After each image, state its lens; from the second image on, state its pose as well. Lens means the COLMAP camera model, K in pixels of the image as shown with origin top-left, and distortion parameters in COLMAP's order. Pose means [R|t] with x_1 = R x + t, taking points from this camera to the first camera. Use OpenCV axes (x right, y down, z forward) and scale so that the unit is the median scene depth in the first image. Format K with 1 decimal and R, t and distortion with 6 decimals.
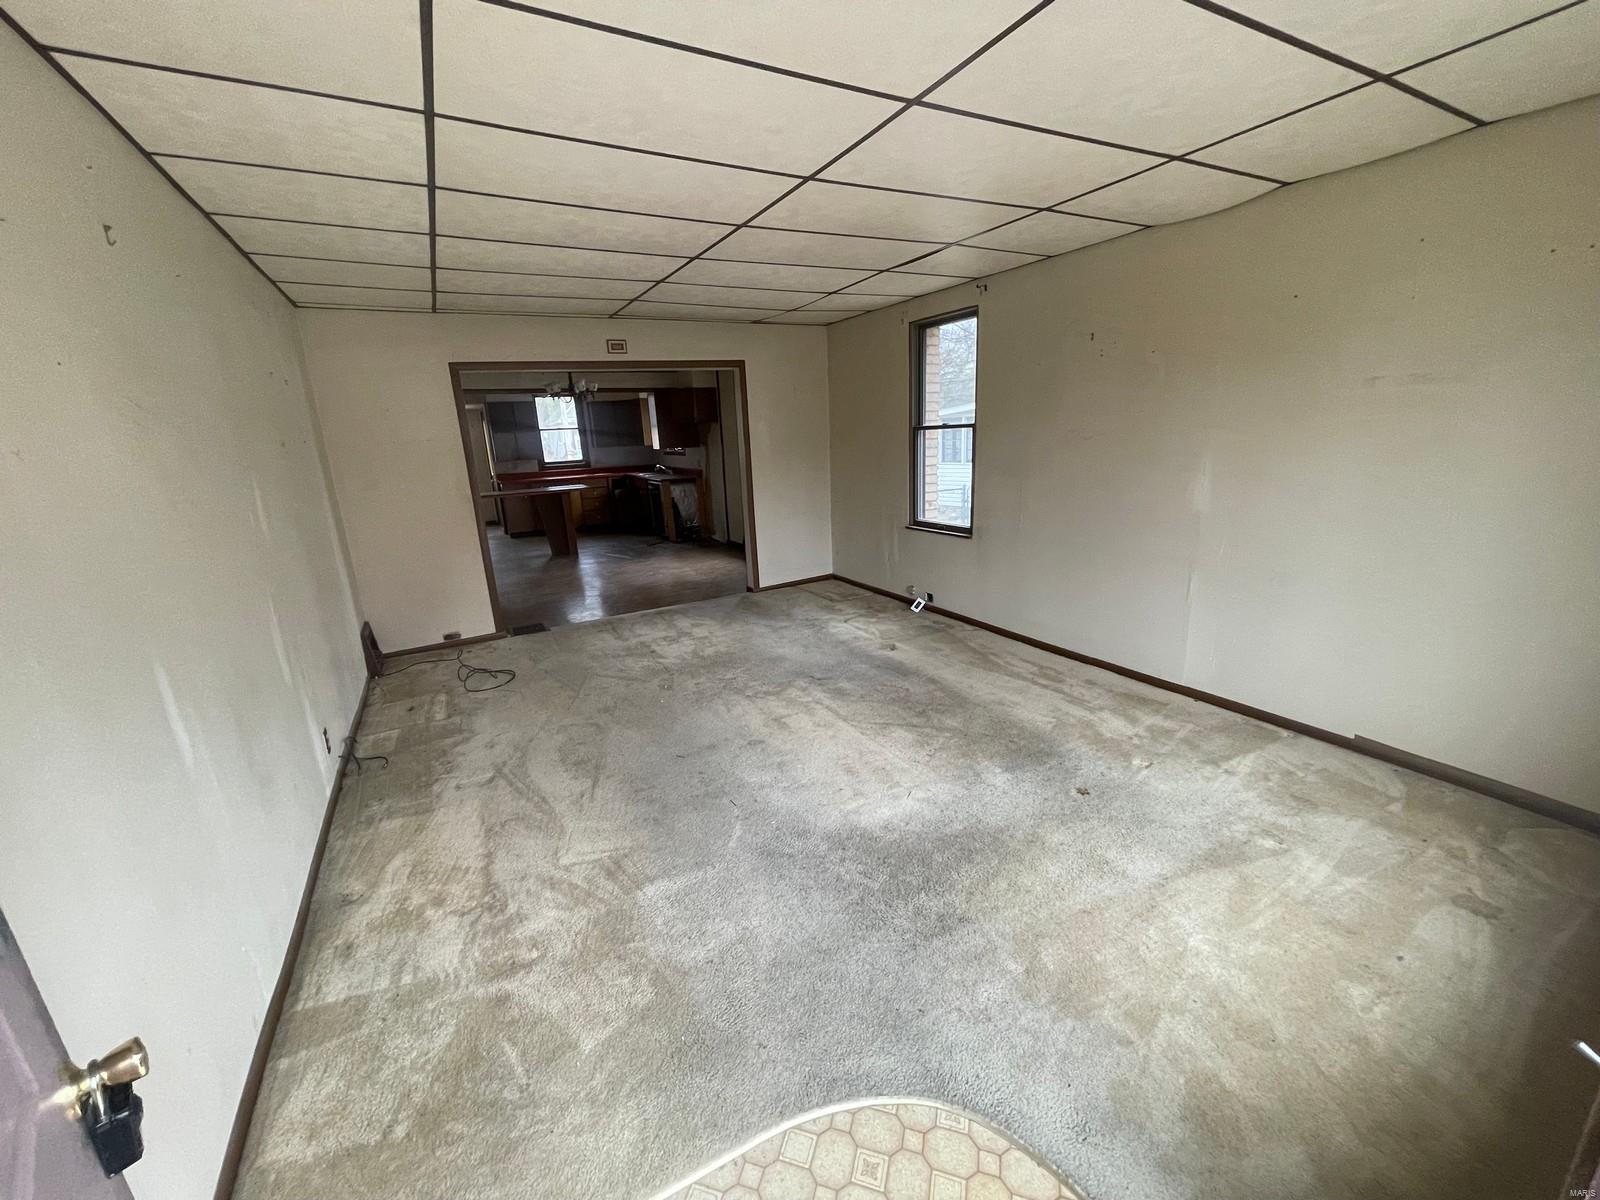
lens RADIAL K [[642.2, 0, 806.5], [0, 642.2, 593.0], [0, 0, 1]] dist [-0.003478, 0.000874]
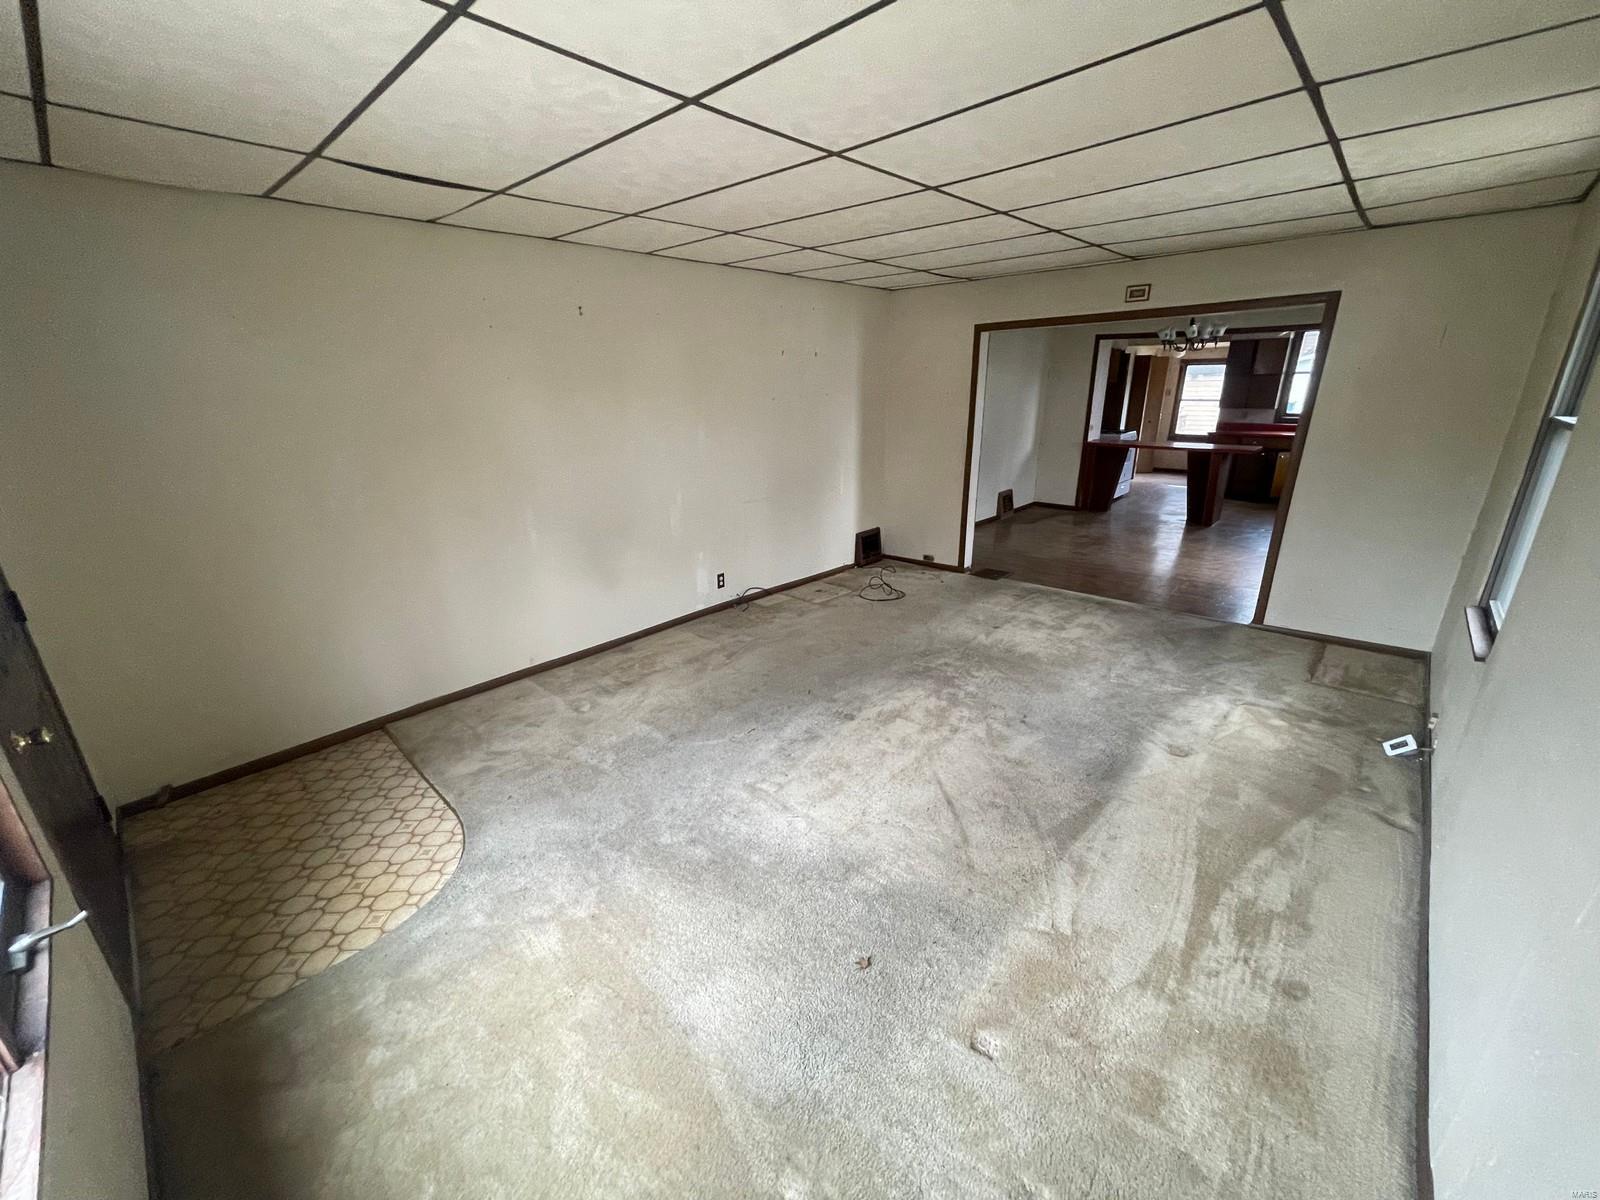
lens RADIAL K [[642.2, 0, 805.6], [0, 642.2, 605.7], [0, 0, 1]] dist [-0.003478, 0.000874]
pose [[0.321569, 0.347413, -0.880851, 0.501912], [-0.233933, 0.930572, 0.281622, -0.142679], [0.917534, 0.115499, 0.380514, 0.338171]]
